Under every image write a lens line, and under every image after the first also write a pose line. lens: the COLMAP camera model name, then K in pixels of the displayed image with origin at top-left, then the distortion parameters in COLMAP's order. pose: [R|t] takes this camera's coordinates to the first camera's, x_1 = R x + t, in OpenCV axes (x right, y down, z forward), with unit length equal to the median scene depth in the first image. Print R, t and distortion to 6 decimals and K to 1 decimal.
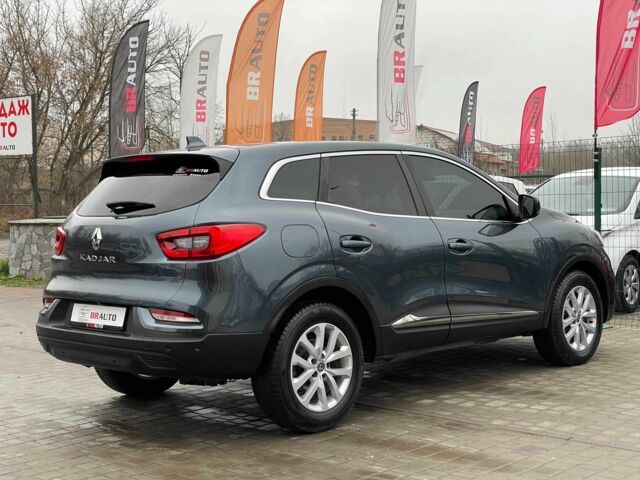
lens RADIAL K [[911.8, 0, 320.0], [0, 911.8, 240.0], [0, 0, 1]] dist [0.120410, -0.049085]
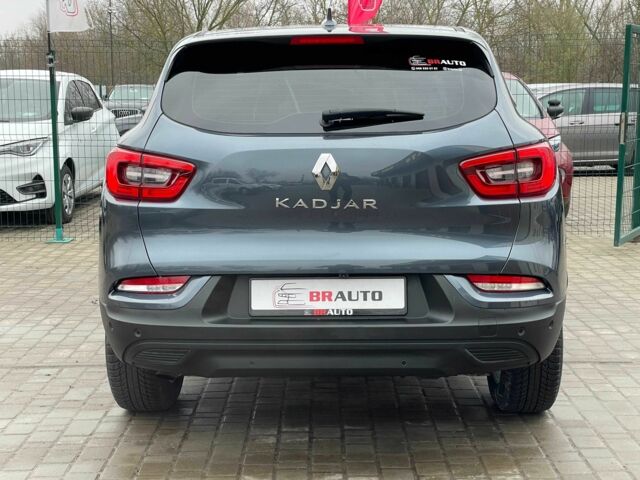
lens RADIAL K [[911.8, 0, 320.0], [0, 911.8, 240.0], [0, 0, 1]] dist [0.120410, -0.049085]
pose [[0.776272, -0.090561, 0.623859, -0.638181], [0.027107, 0.993507, 0.110491, -0.024103], [-0.629815, -0.068860, 0.773687, 0.535747]]
